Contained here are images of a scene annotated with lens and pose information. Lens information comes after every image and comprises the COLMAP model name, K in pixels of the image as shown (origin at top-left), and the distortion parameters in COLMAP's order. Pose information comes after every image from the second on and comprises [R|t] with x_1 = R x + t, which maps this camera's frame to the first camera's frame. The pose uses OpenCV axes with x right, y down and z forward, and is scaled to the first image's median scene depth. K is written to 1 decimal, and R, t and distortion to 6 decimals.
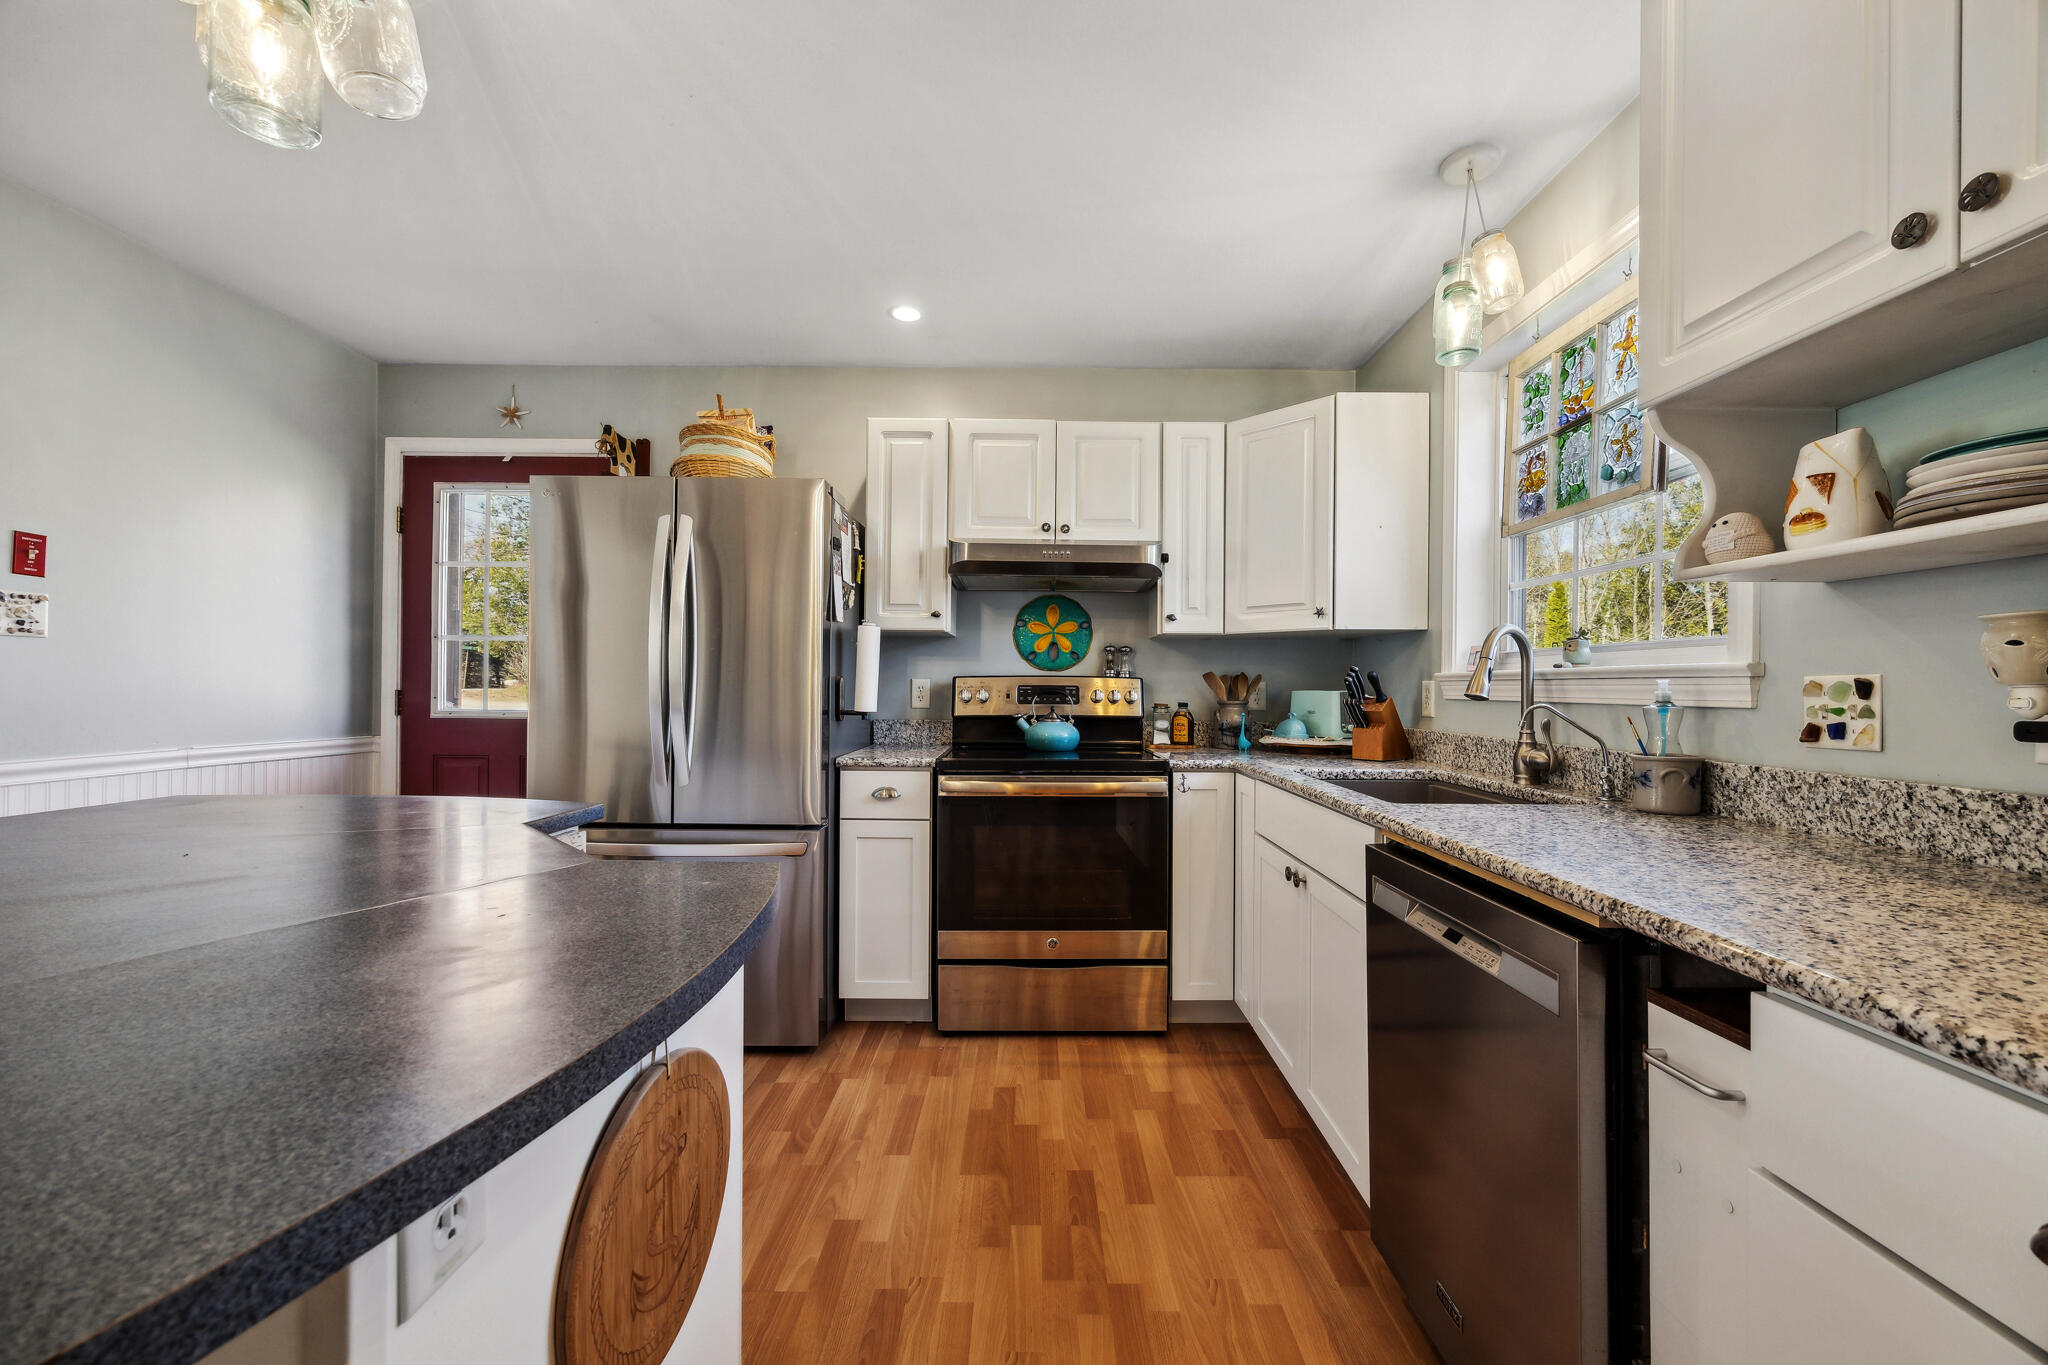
lens RADIAL K [[818.3, 0, 1007.3], [0, 818.3, 684.7], [0, 0, 1]] dist [-0.003646, 0.001087]
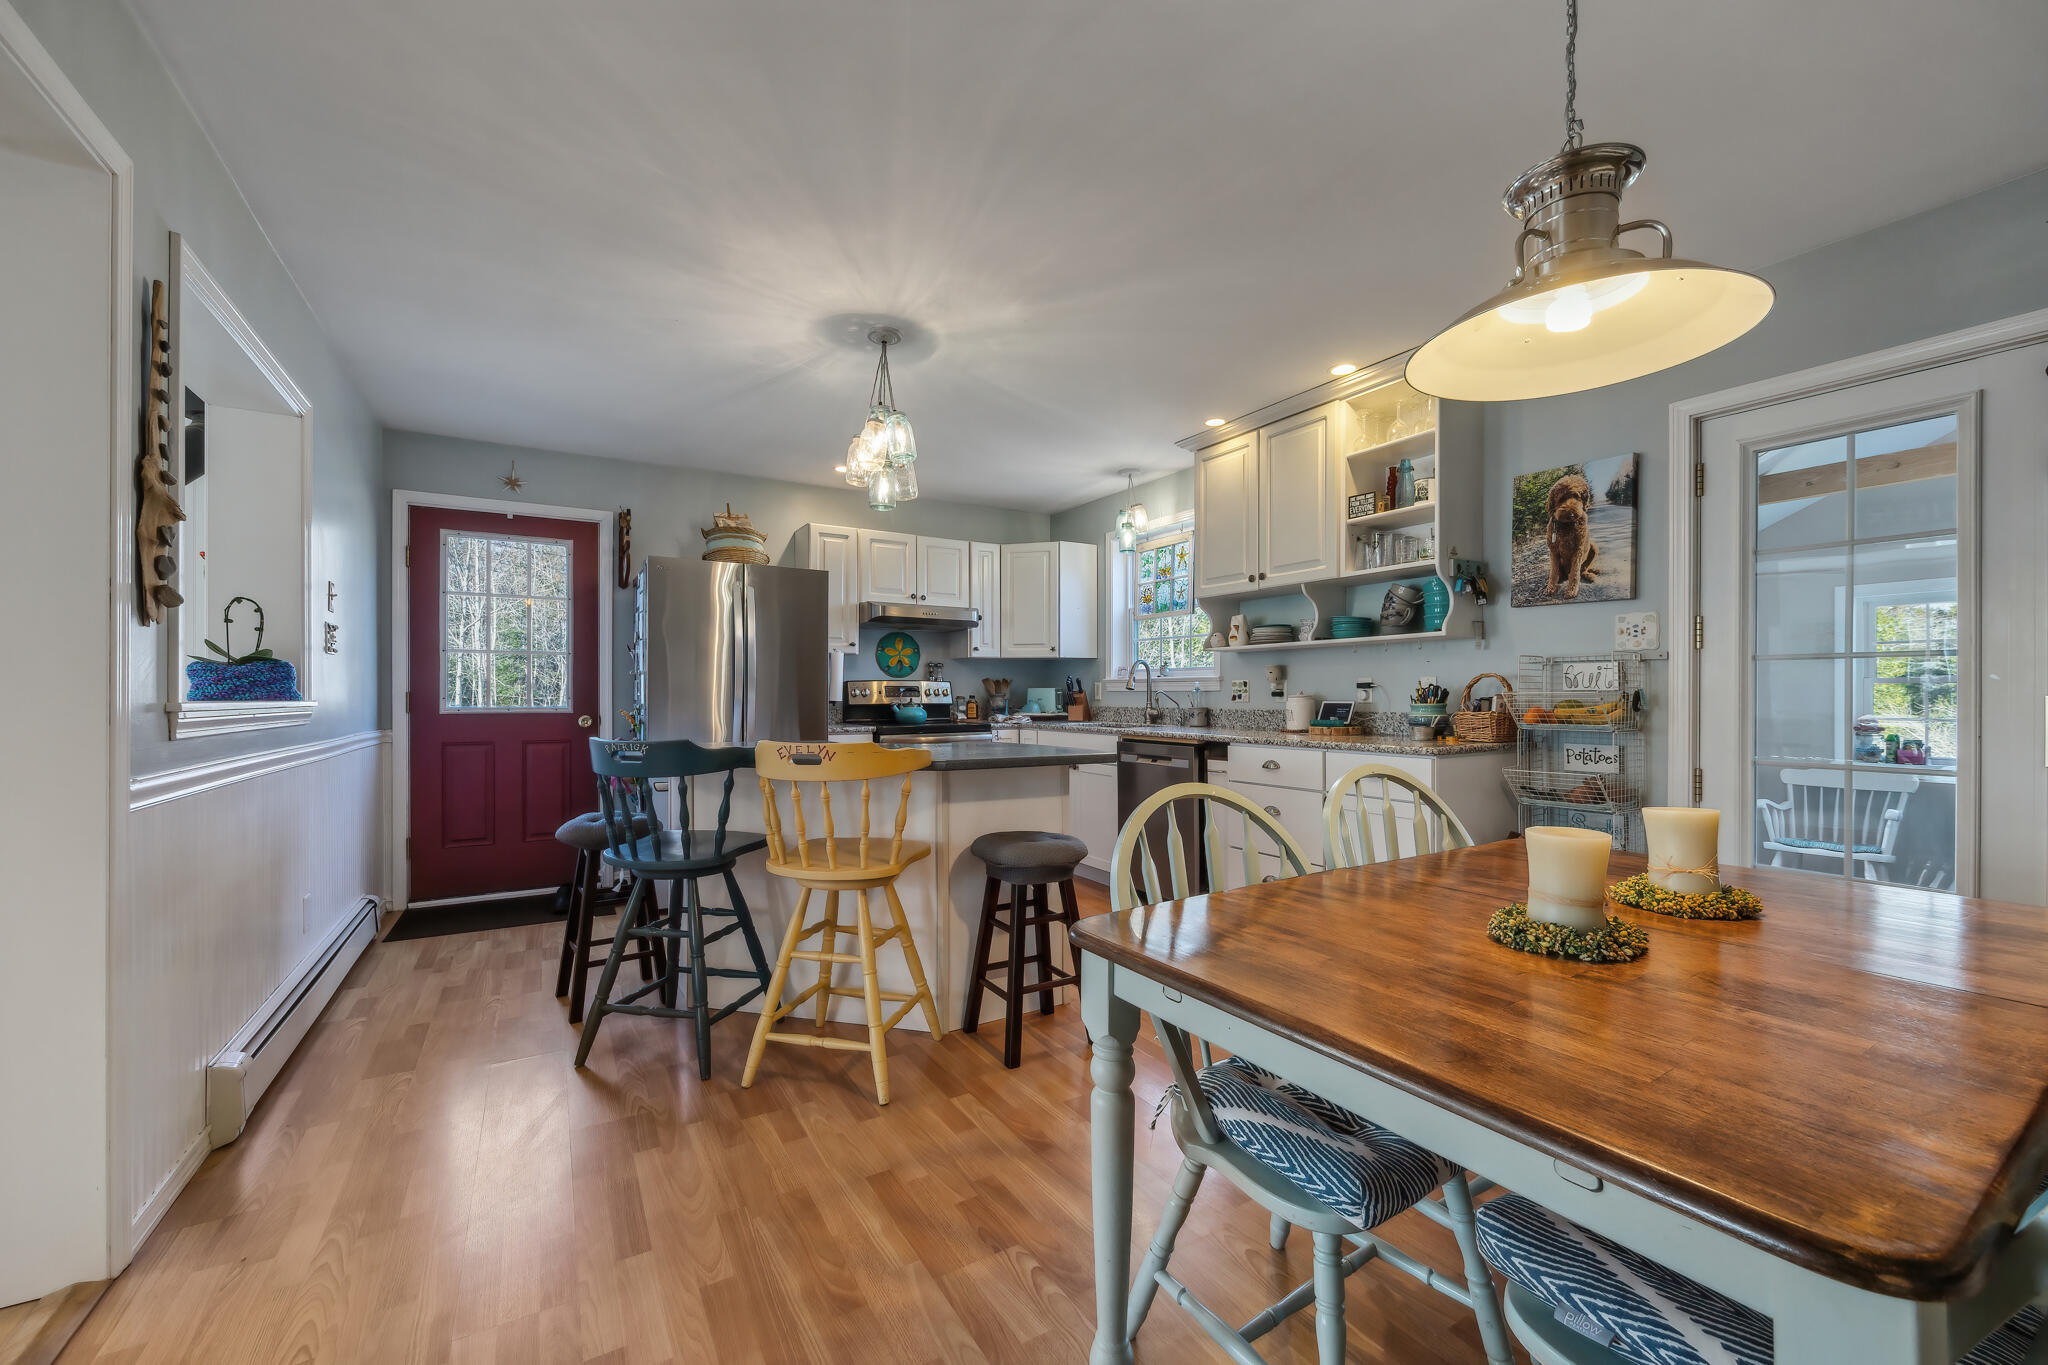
lens RADIAL K [[818.3, 0, 1033.9], [0, 818.3, 687.0], [0, 0, 1]] dist [-0.003646, 0.001087]
pose [[0.851952, -0.005038, 0.523596, -0.651068], [0.006309, 0.999980, -0.000644, 0.005792], [-0.523582, 0.003852, 0.851967, -0.632925]]
